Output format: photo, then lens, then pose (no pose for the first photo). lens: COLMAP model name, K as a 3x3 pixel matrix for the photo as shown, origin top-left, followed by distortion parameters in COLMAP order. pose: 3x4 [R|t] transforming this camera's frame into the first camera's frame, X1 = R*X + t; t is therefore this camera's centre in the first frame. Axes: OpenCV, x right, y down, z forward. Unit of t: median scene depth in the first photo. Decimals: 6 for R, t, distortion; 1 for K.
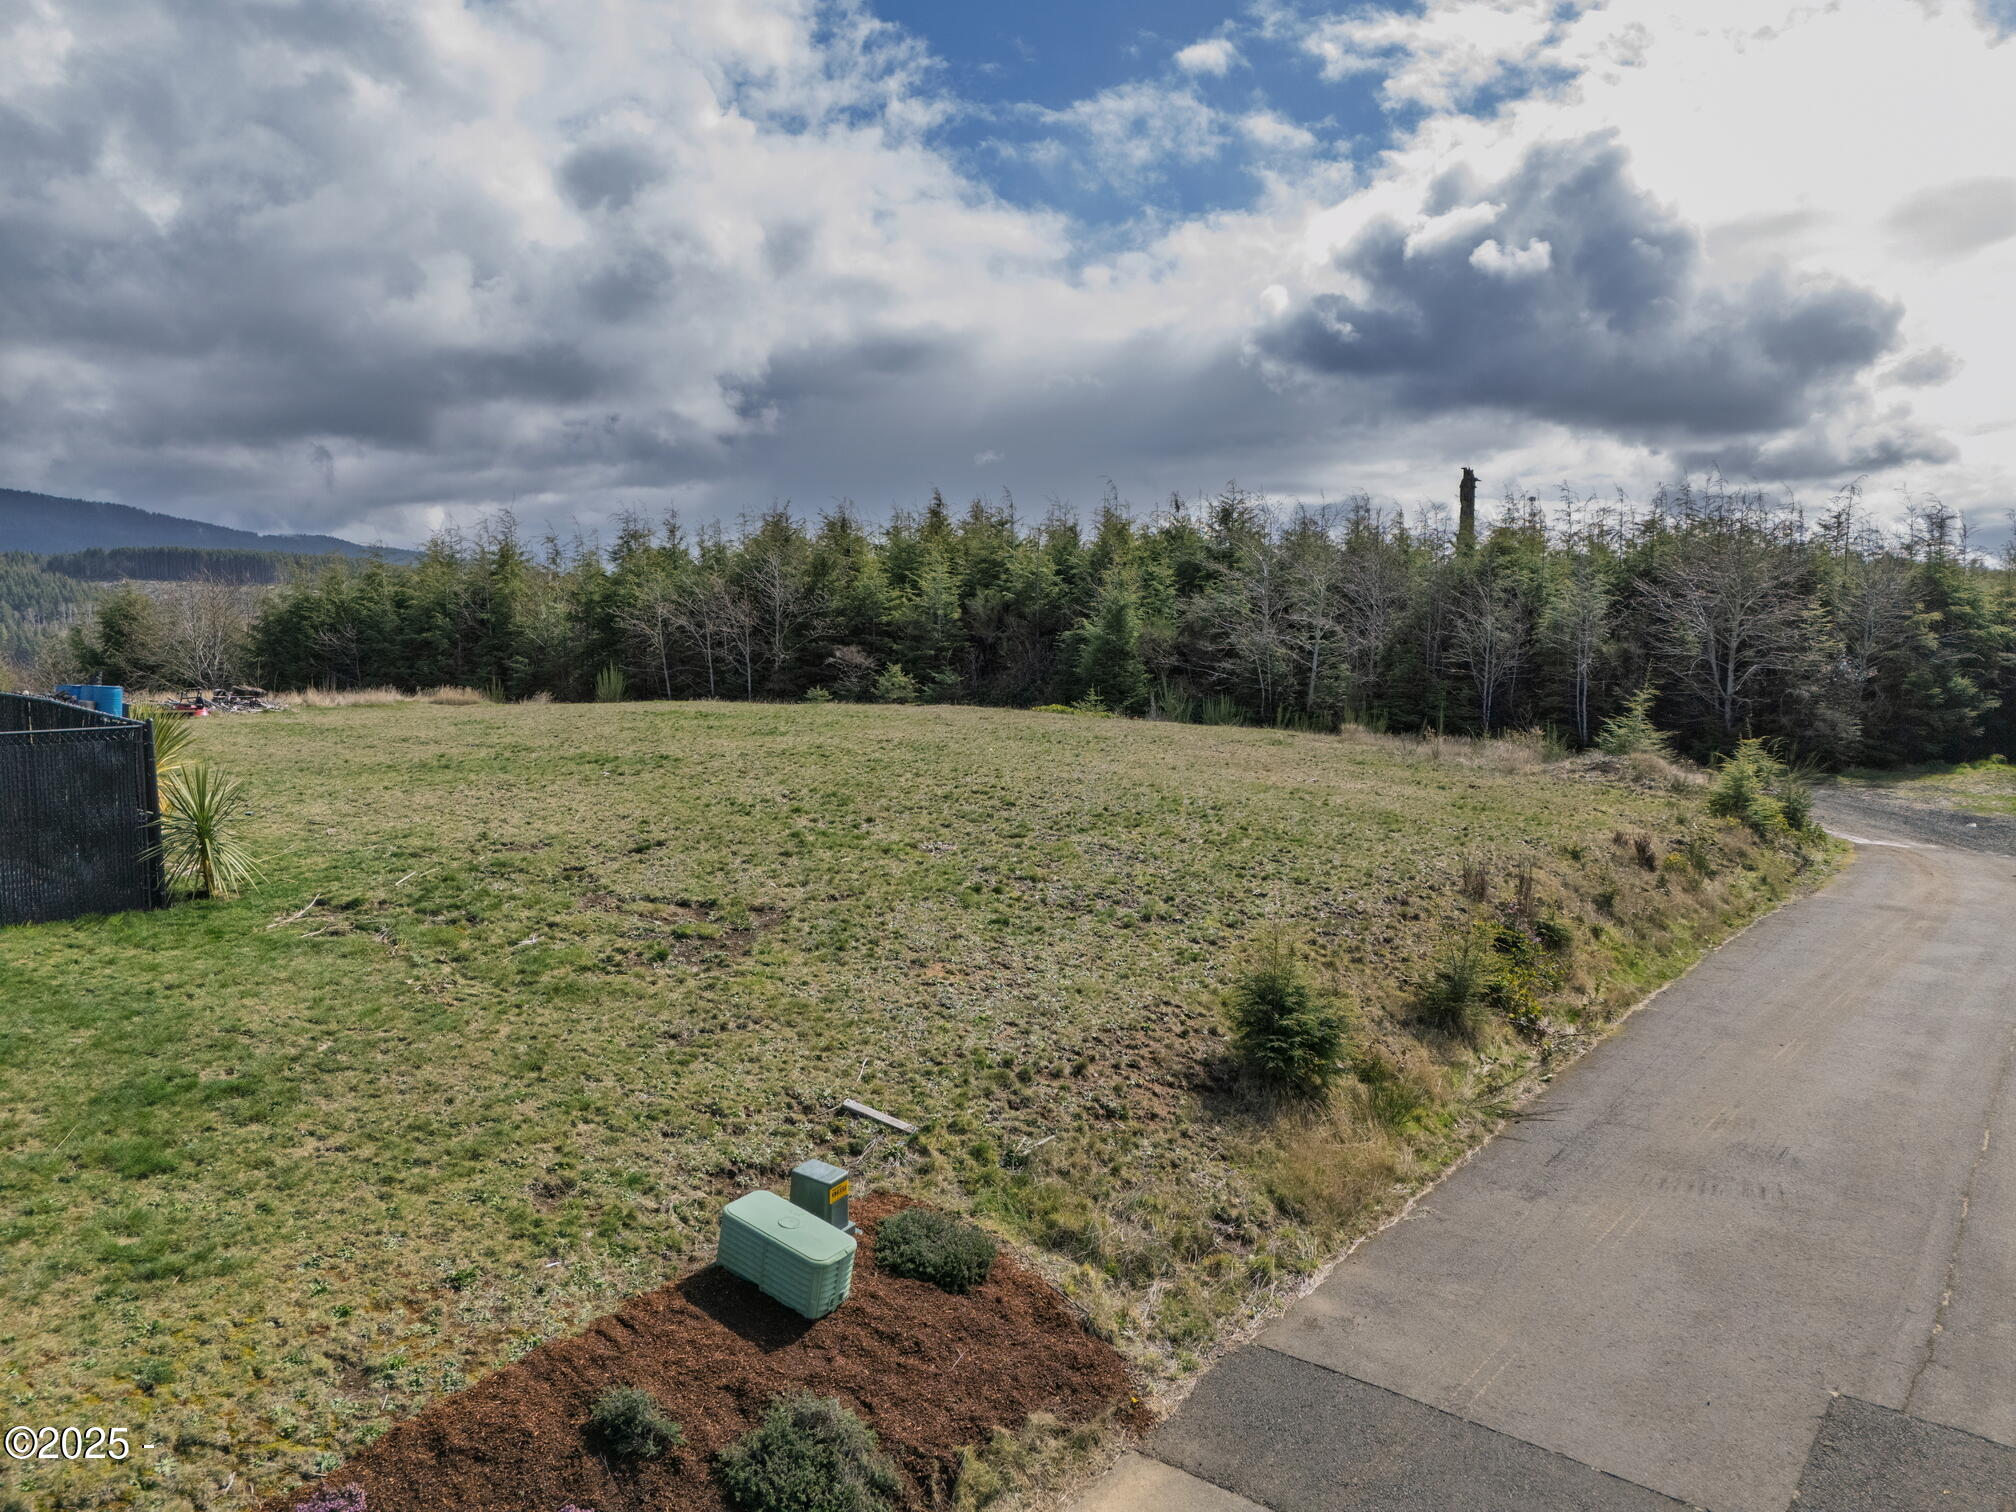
lens RADIAL K [[1490.5, 0, 1010.0], [0, 1490.5, 749.5], [0, 0, 1]] dist [0.081174, -0.078711]
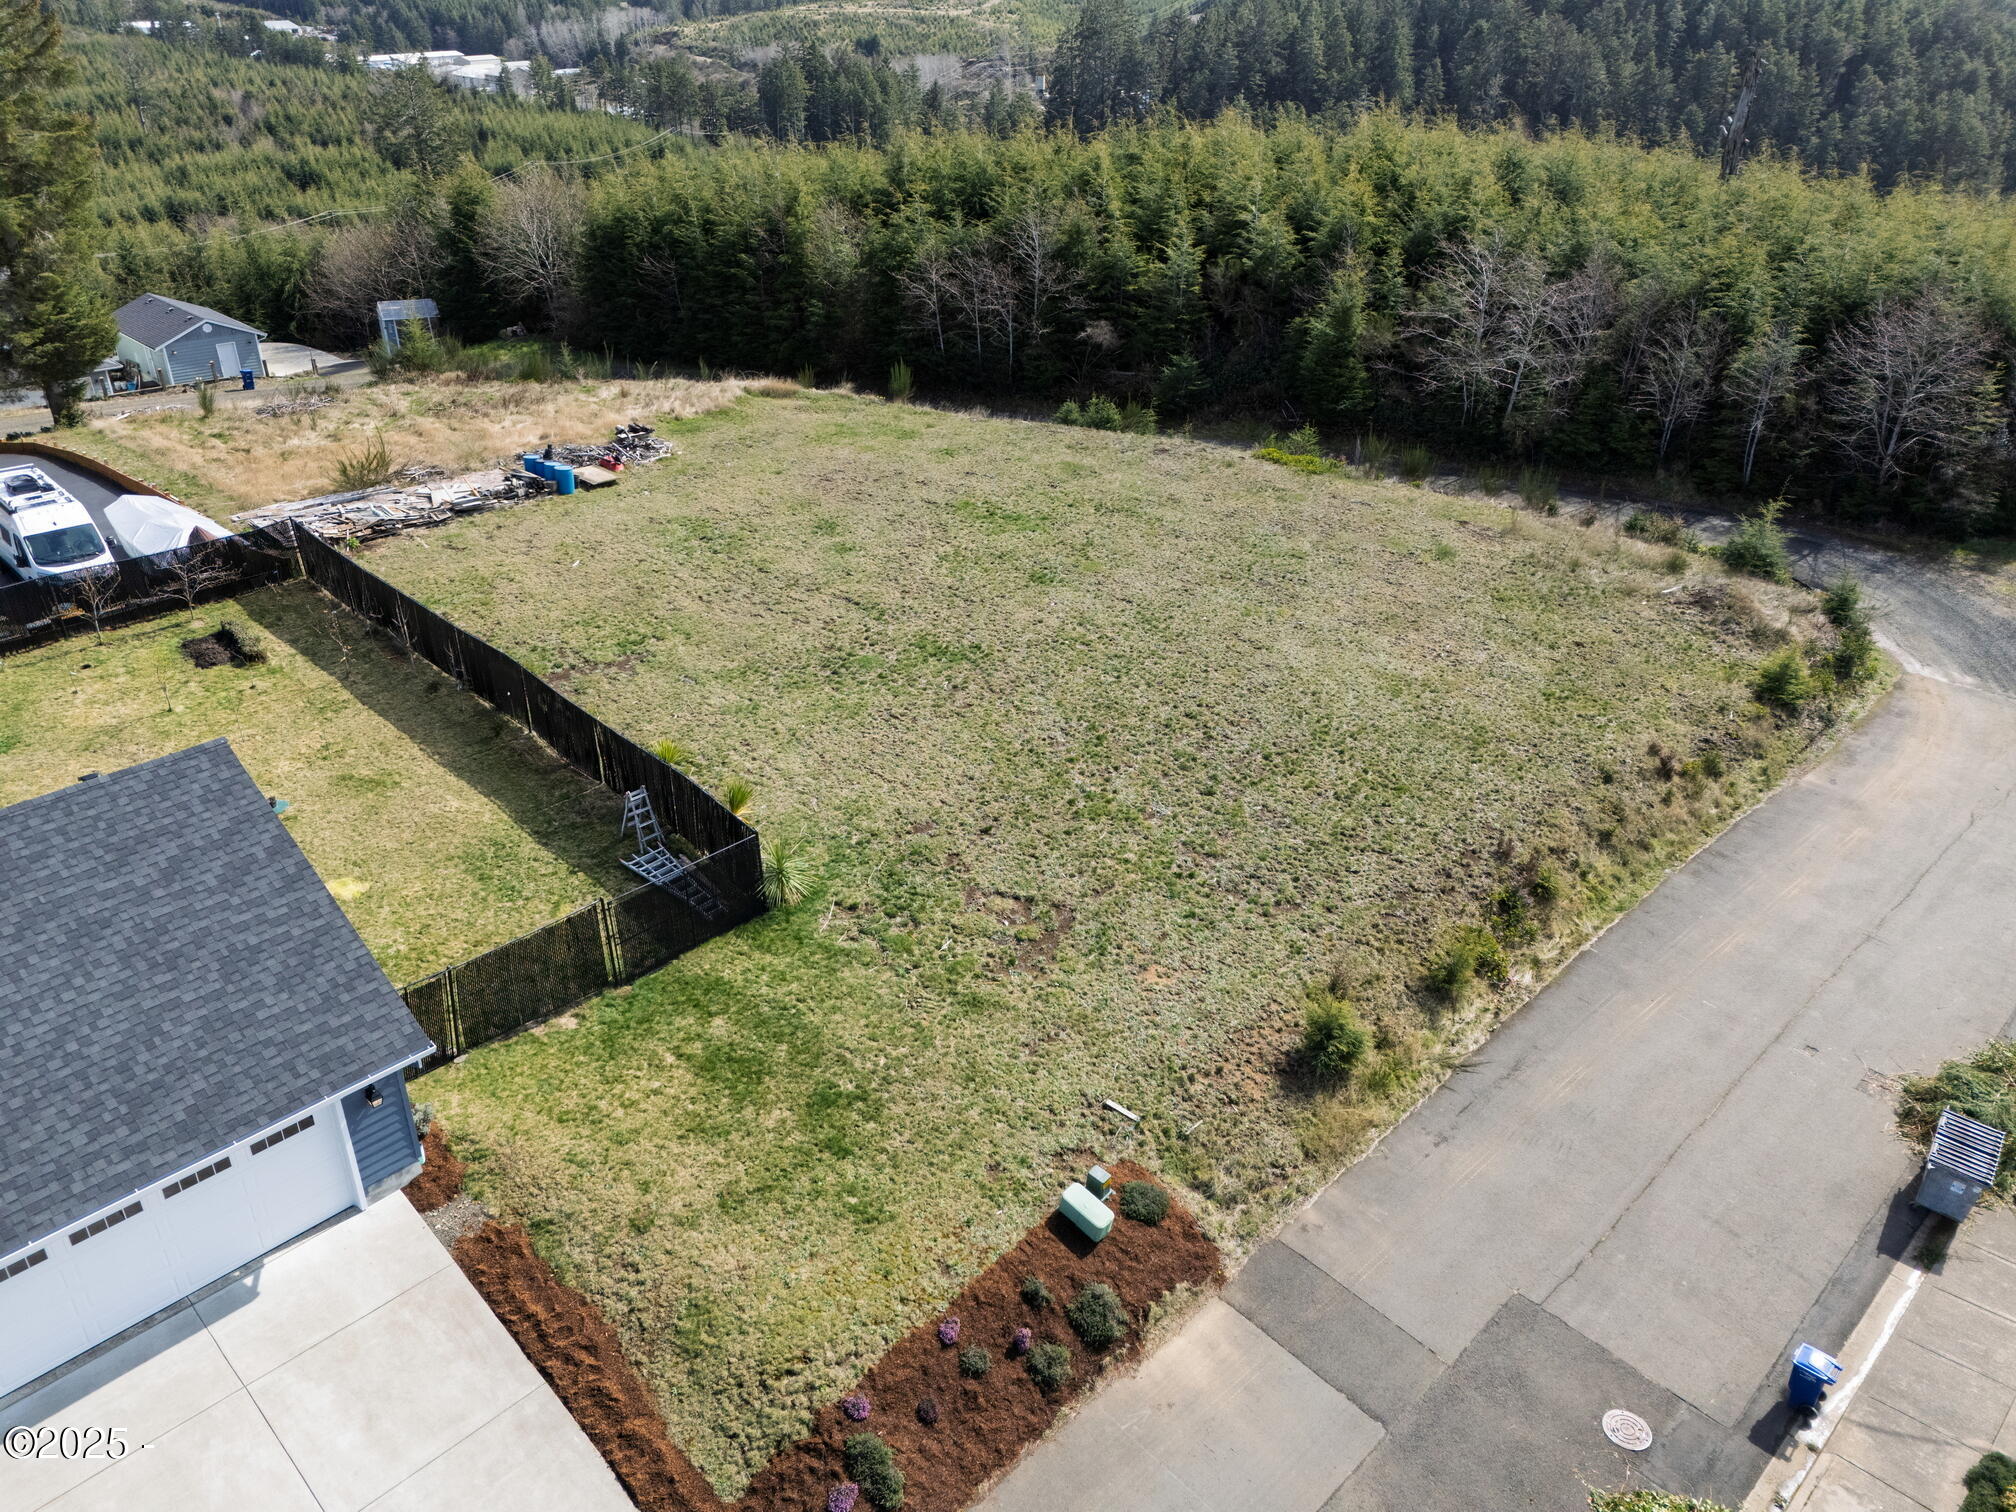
lens RADIAL K [[1490.5, 0, 1010.0], [0, 1490.5, 749.5], [0, 0, 1]] dist [0.081174, -0.078711]
pose [[0.988195, 0.073593, -0.134369, 0.006877], [-0.013932, 0.916603, 0.399555, -1.127731], [0.152568, -0.392967, 0.906808, -0.824373]]
